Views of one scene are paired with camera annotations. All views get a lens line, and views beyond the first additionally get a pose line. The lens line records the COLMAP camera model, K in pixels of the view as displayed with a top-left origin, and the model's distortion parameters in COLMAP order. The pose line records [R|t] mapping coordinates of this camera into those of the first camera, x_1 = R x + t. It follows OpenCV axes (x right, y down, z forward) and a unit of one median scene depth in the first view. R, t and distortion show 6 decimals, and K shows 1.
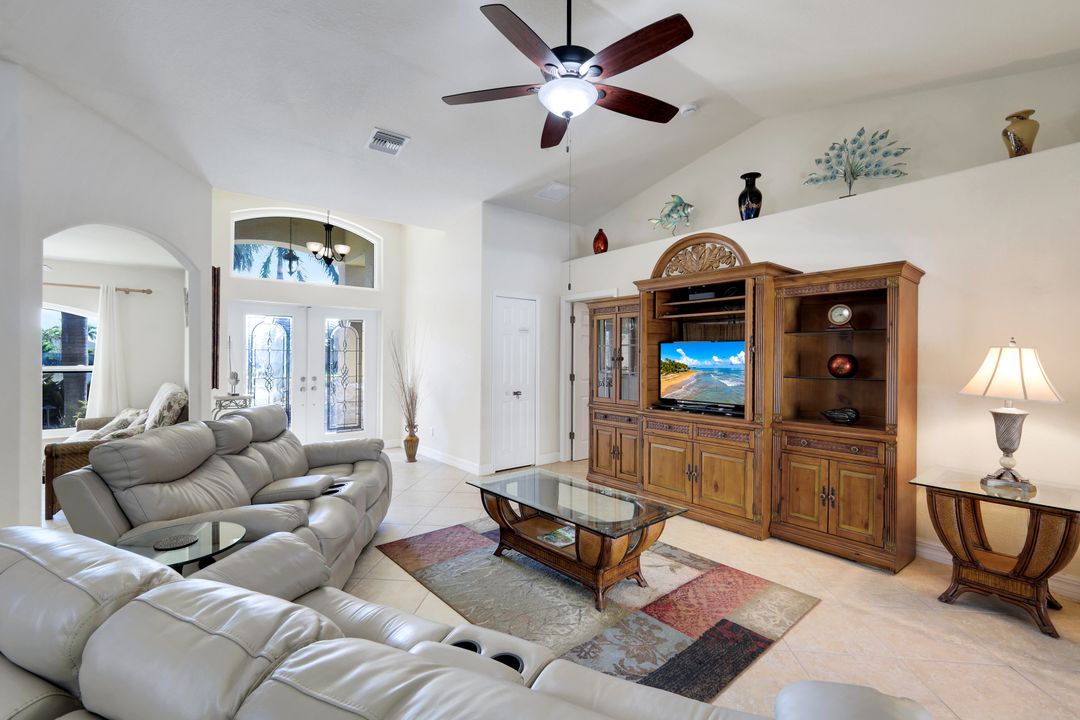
lens RADIAL K [[476.3, 0, 539.1], [0, 476.3, 360.8], [0, 0, 1]] dist [0.001709, 0.000932]
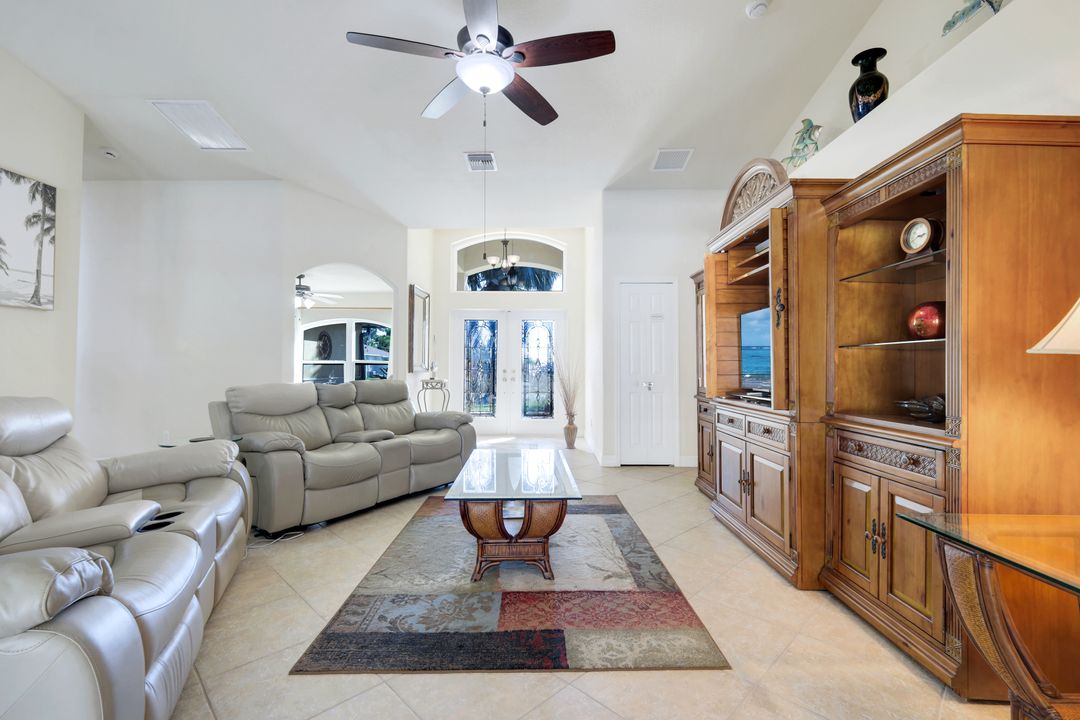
lens RADIAL K [[476.3, 0, 532.2], [0, 476.3, 355.3], [0, 0, 1]] dist [0.001709, 0.000932]
pose [[0.764328, -0.019712, -0.644527, 0.674823], [-0.002249, 0.999445, -0.033234, 0.076479], [0.644824, 0.026851, 0.763859, 0.254366]]
